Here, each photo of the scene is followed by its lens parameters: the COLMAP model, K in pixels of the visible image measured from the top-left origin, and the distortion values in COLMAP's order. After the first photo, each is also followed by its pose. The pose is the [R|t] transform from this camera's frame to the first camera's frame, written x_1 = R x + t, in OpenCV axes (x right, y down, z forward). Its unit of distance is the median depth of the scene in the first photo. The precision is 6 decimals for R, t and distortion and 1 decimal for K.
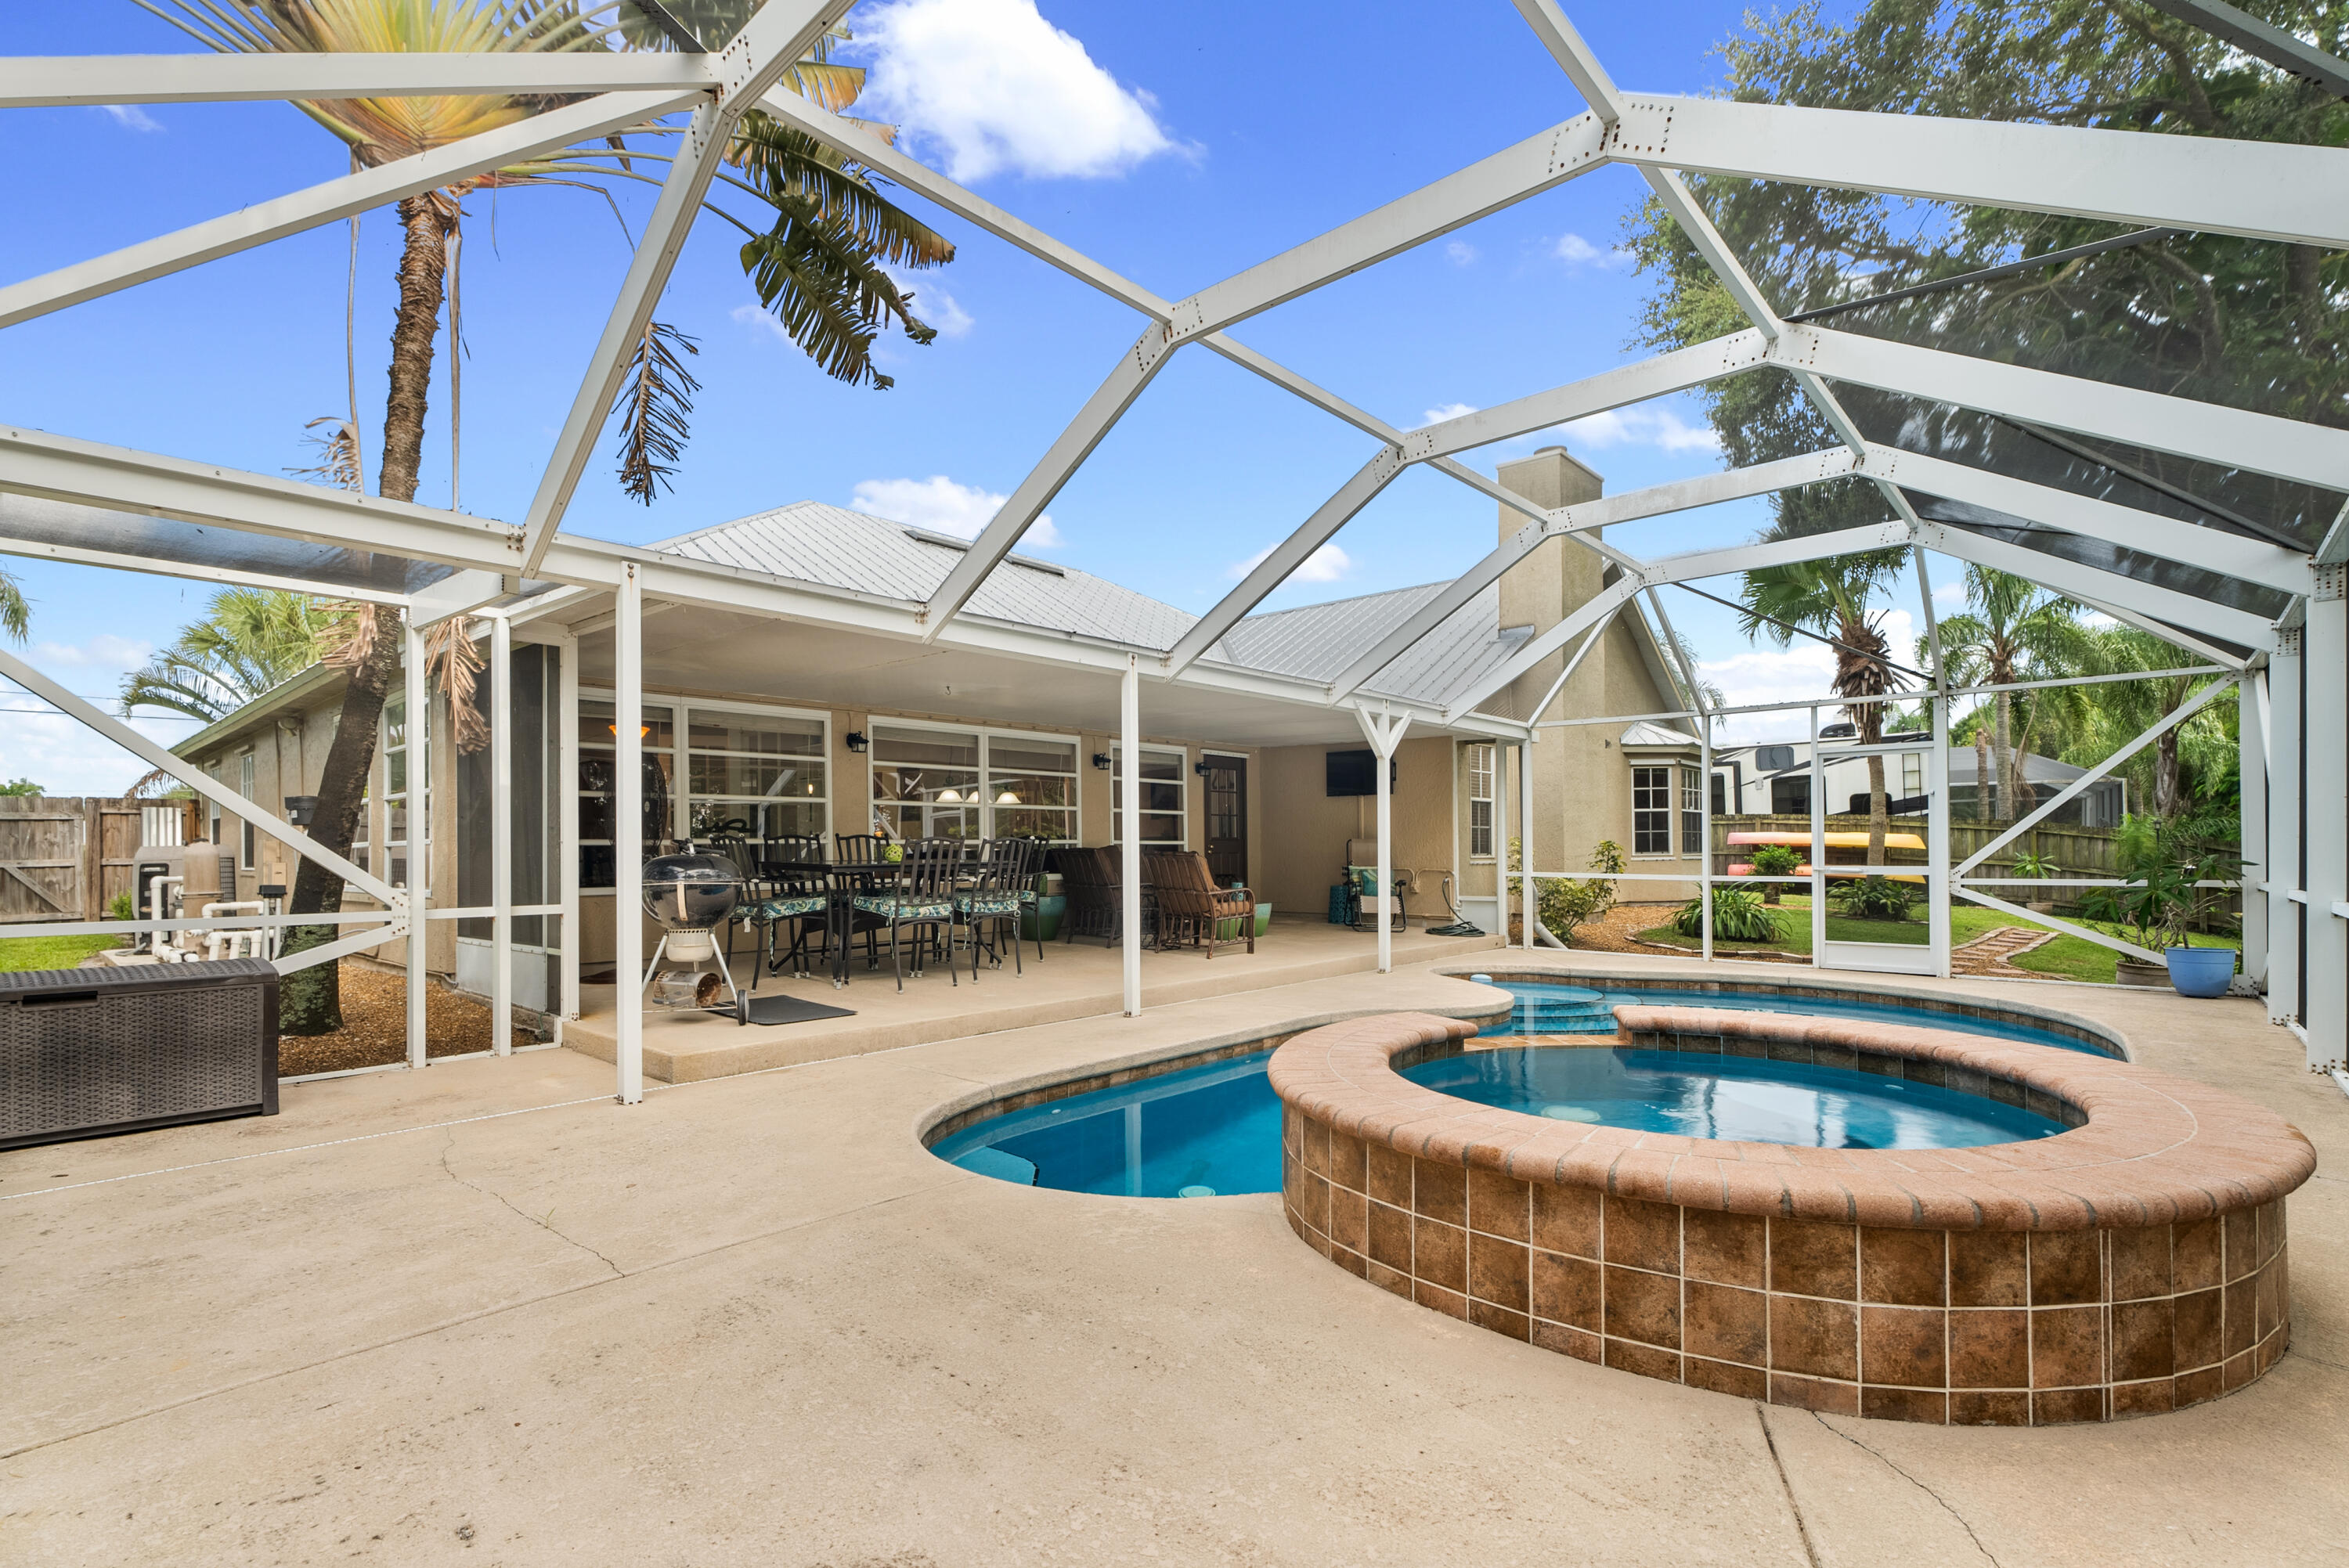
lens RADIAL K [[1072.4, 0, 1170.3], [0, 1072.4, 823.2], [0, 0, 1]] dist [0.001181, 0.000183]
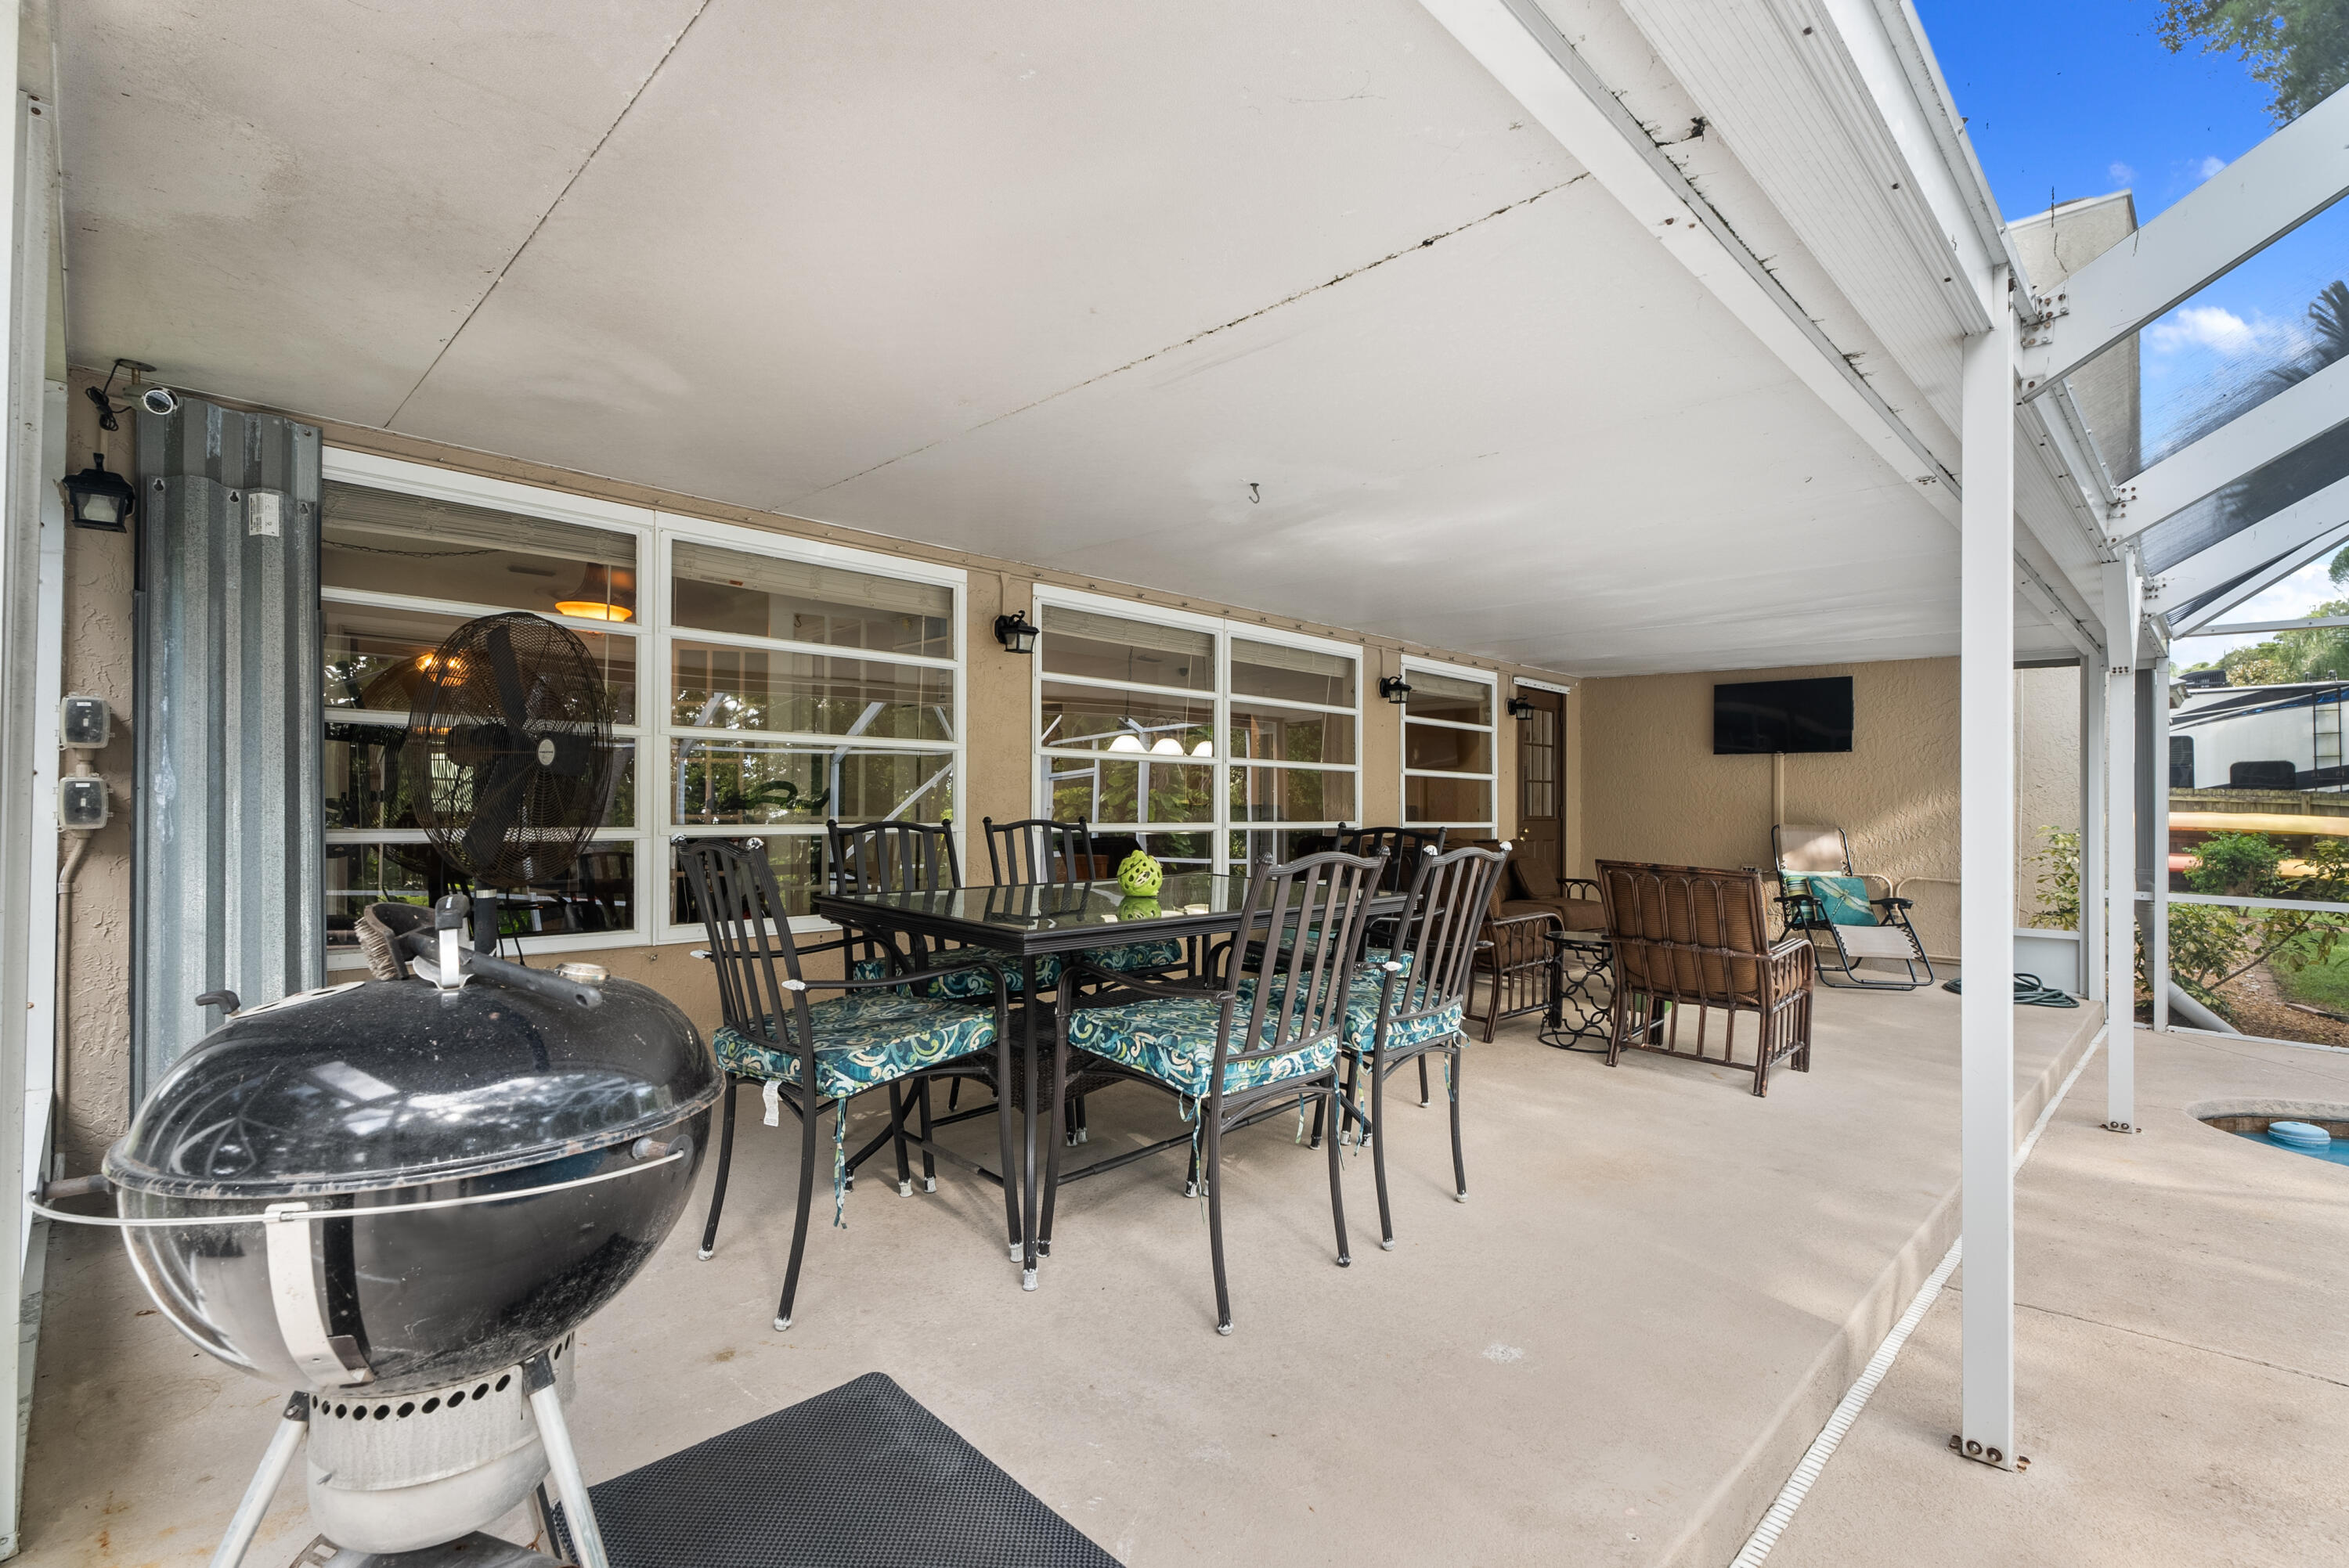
lens RADIAL K [[1072.4, 0, 1175.9], [0, 1072.4, 789.3], [0, 0, 1]] dist [0.001181, 0.000183]
pose [[0.997986, 0.016578, -0.061238, -0.179249], [-0.016092, 0.999835, 0.008430, -0.006588], [0.061367, -0.007428, 0.998088, 0.484649]]
